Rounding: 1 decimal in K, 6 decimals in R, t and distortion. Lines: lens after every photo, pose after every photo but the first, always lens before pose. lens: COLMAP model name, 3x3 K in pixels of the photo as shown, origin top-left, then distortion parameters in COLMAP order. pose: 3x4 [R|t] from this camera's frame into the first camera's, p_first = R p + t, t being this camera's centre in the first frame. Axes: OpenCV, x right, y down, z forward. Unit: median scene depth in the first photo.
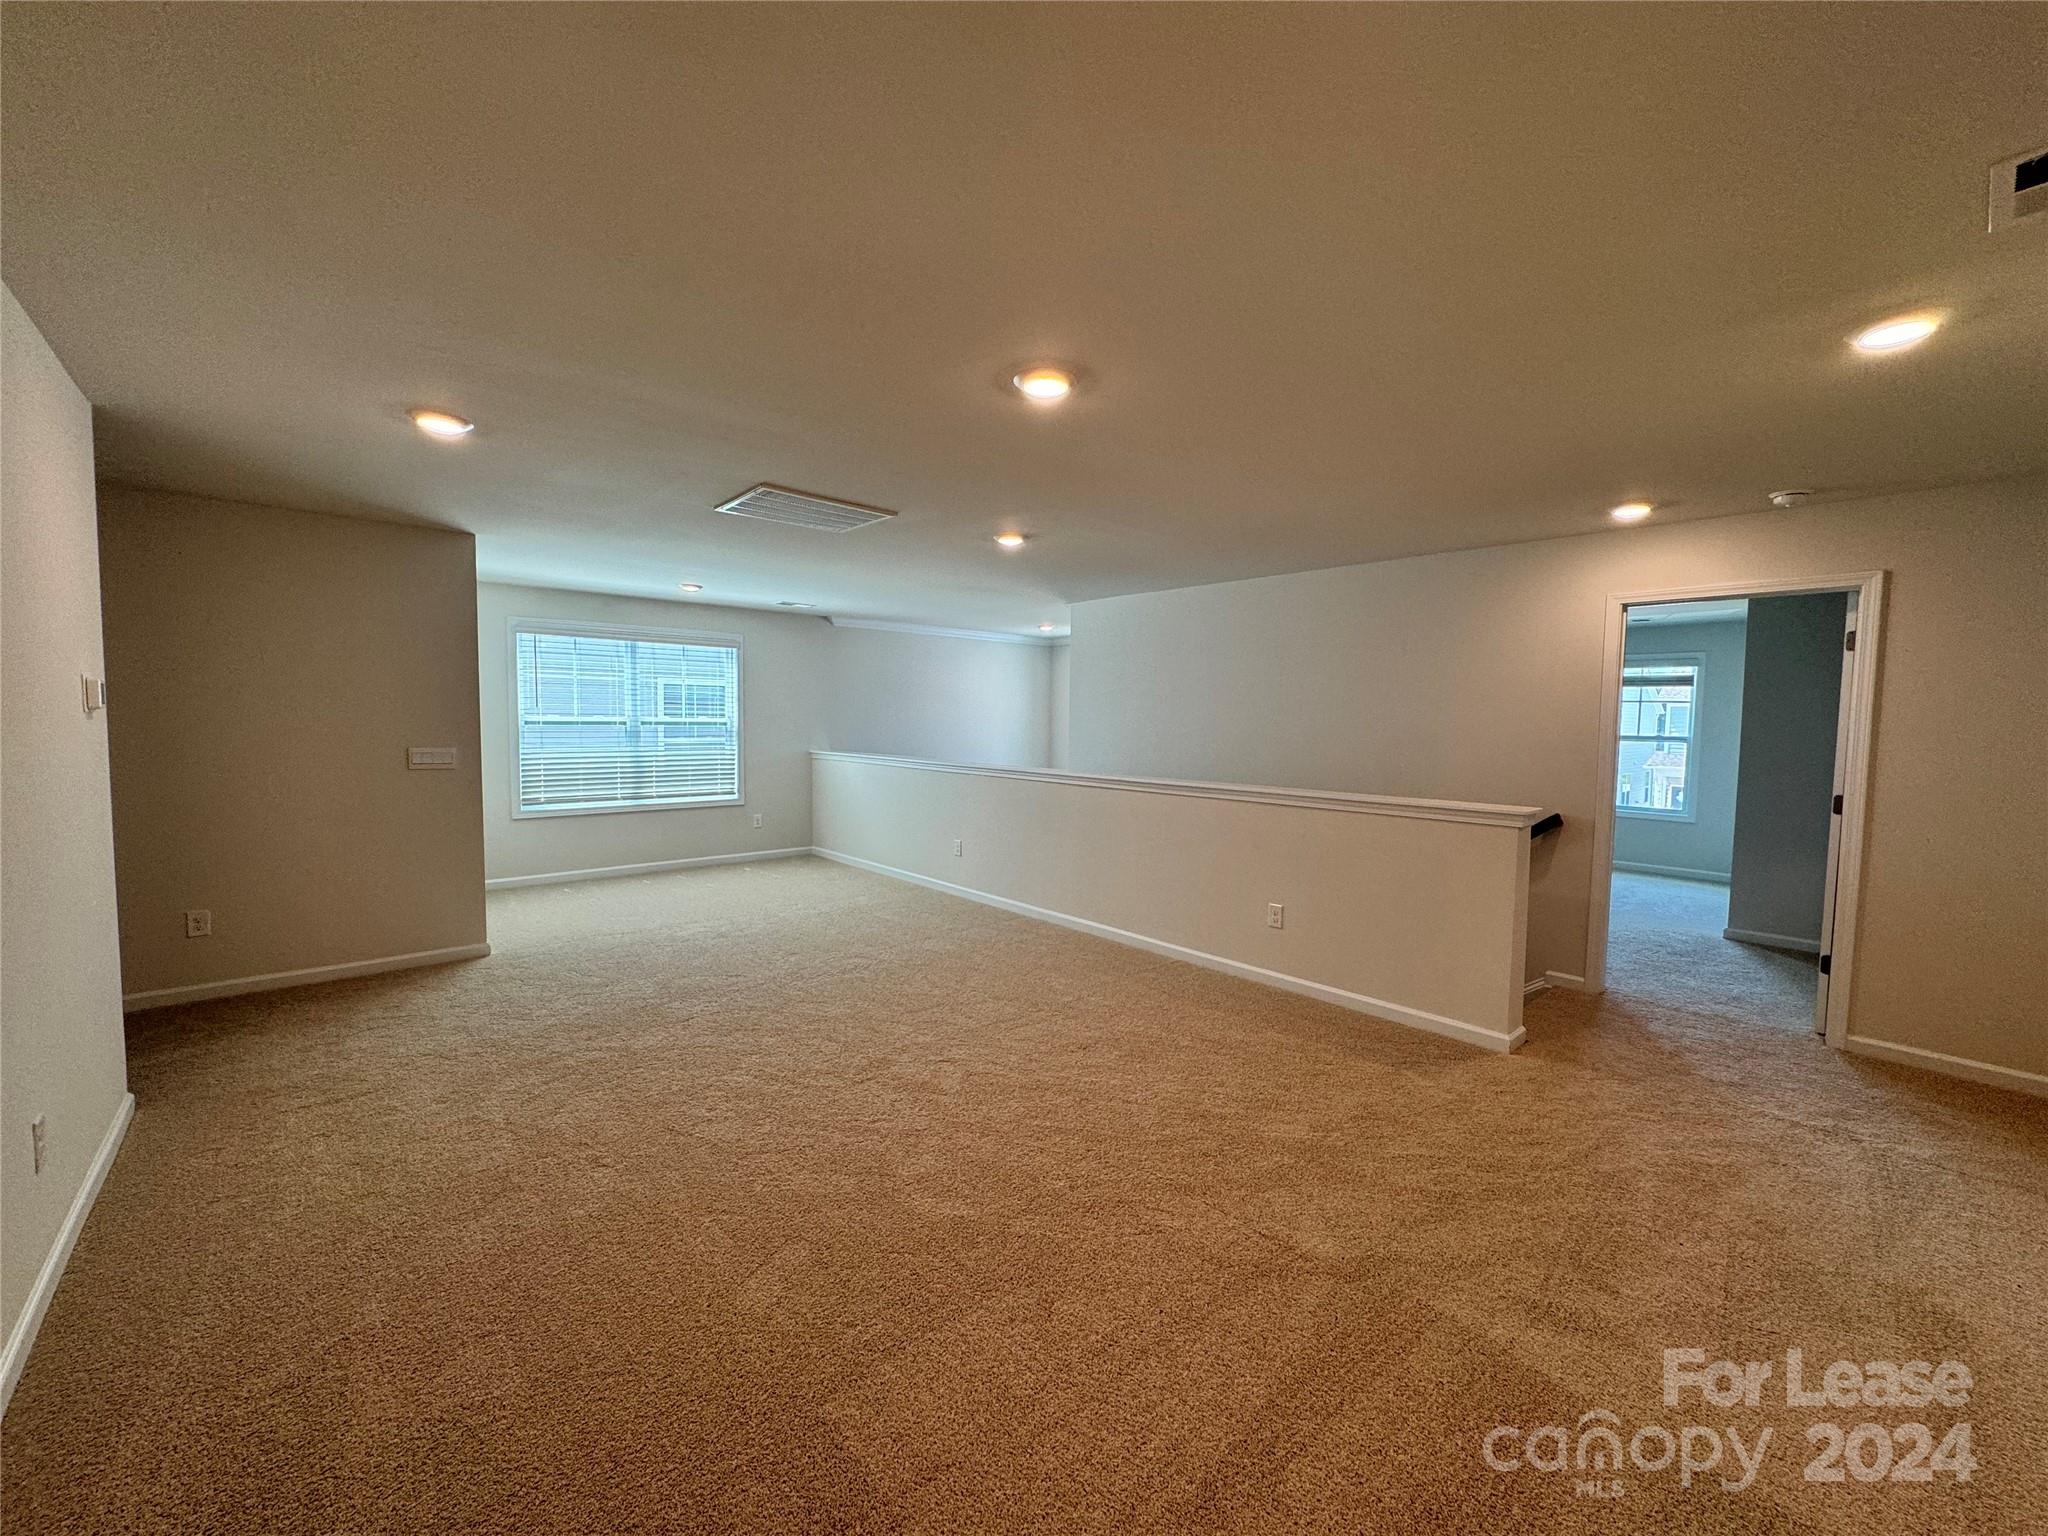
lens RADIAL K [[832.1, 0, 1024.0], [0, 832.1, 768.0], [0, 0, 1]] dist [0.000305, -0.000054]
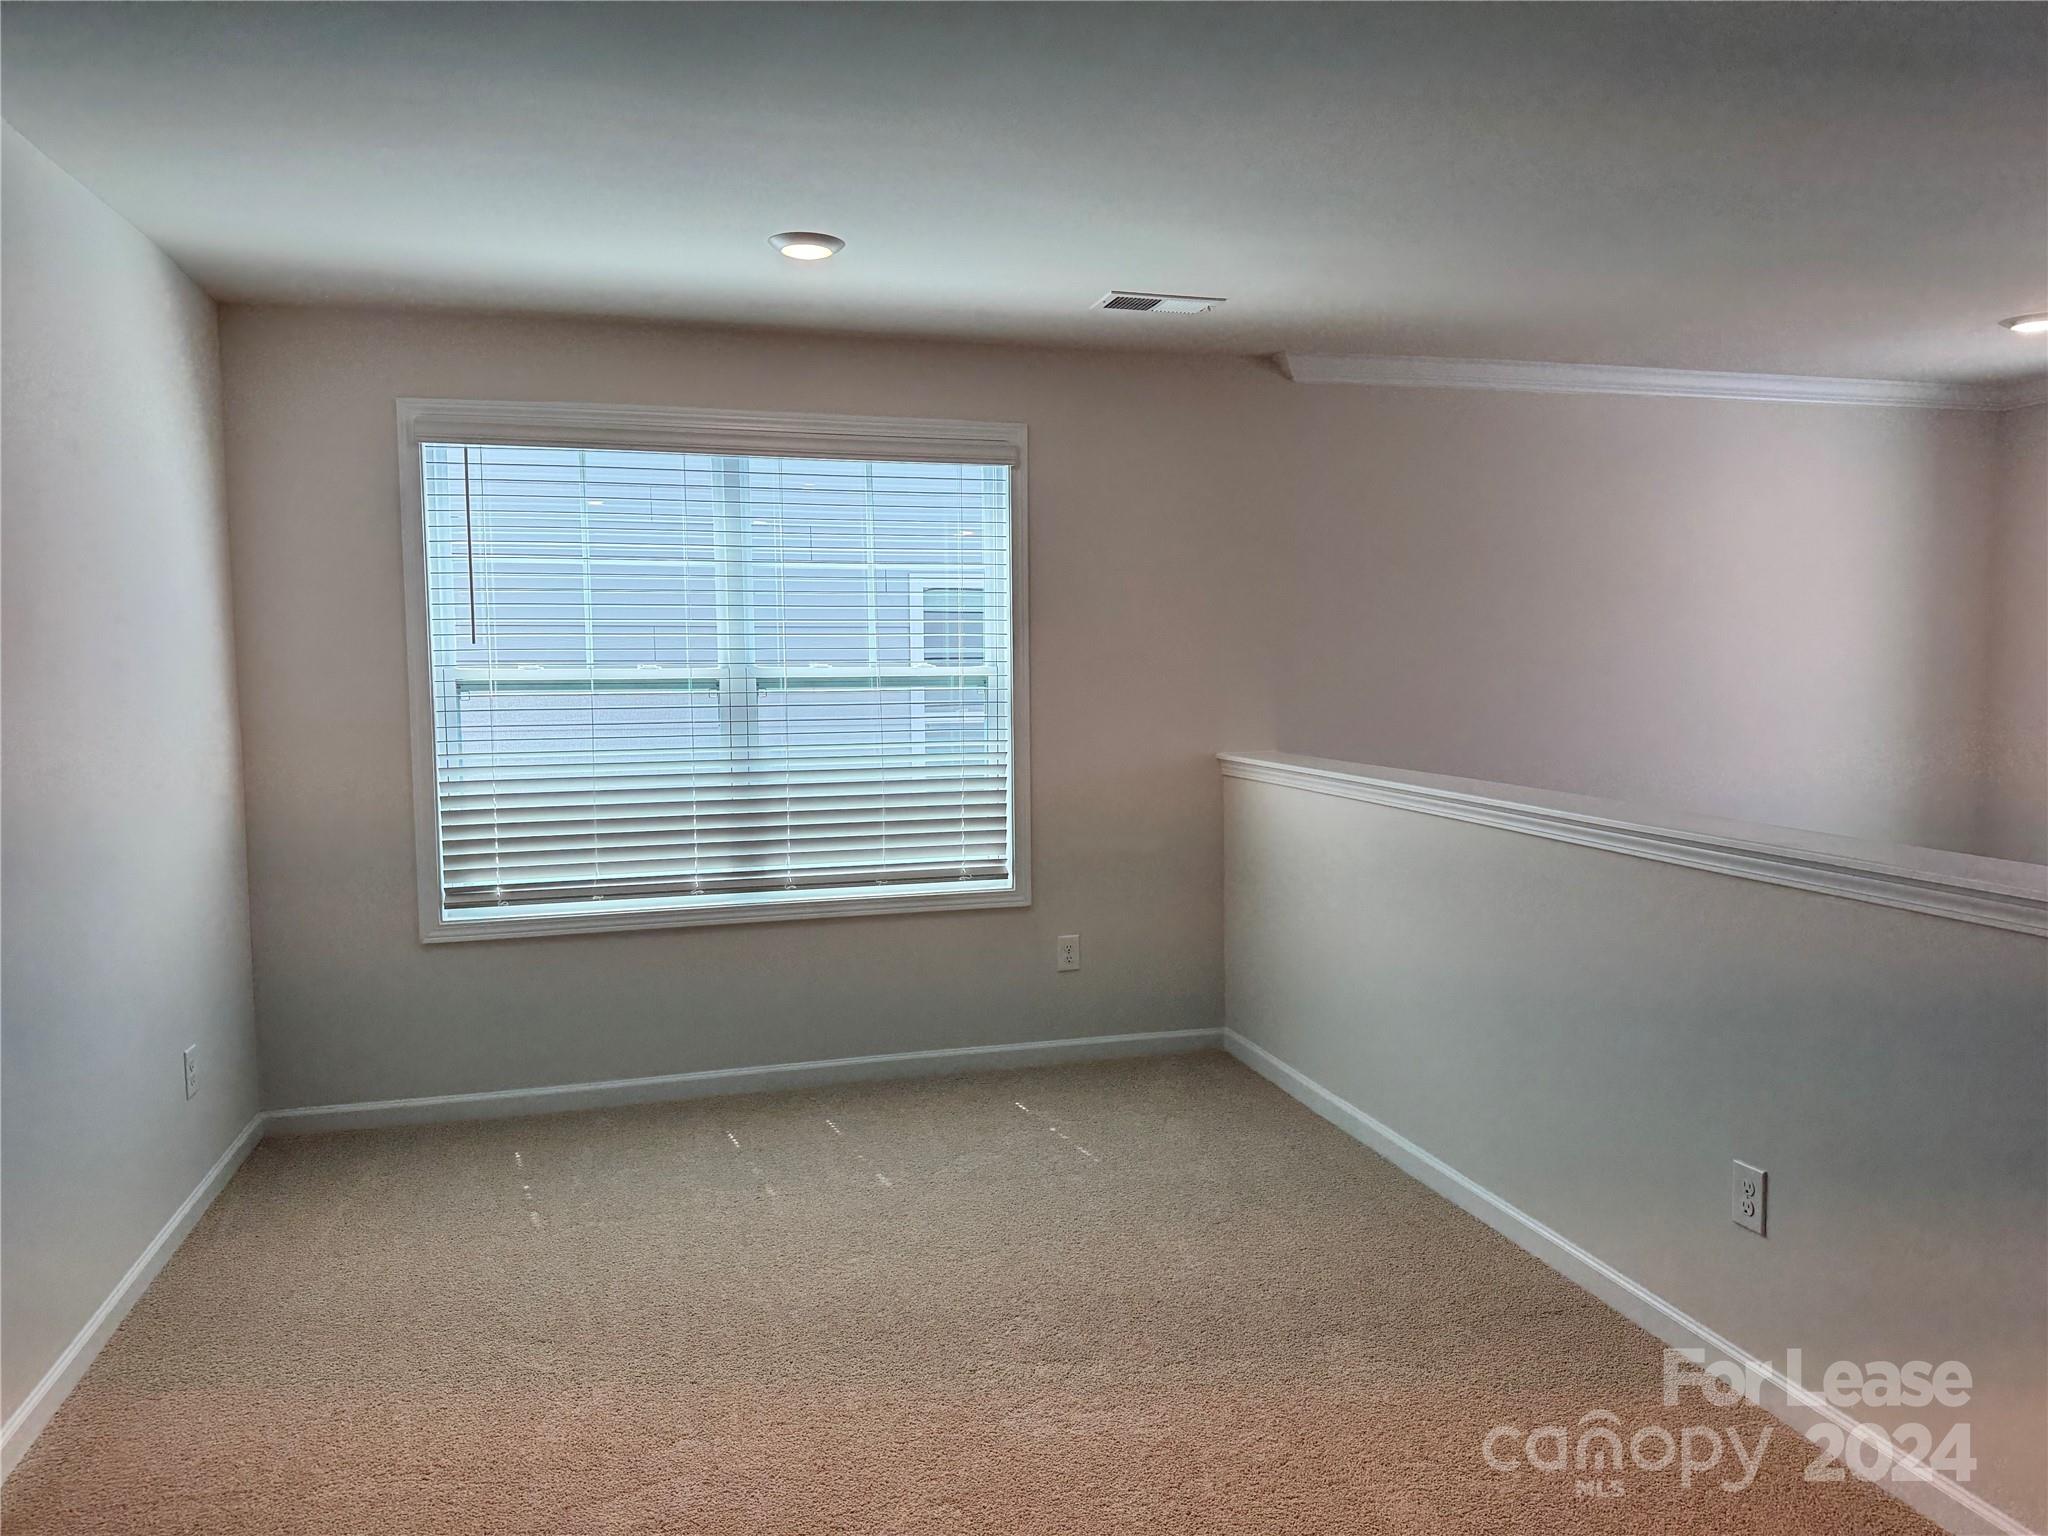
lens RADIAL K [[1443.3, 0, 1024.0], [0, 1443.3, 768.0], [0, 0, 1]] dist [0.003953, 0.000631]
pose [[0.898334, 0.010279, -0.439193, -0.075699], [-0.004652, 0.999893, 0.013886, -0.025574], [0.439289, -0.010431, 0.898285, 0.483397]]
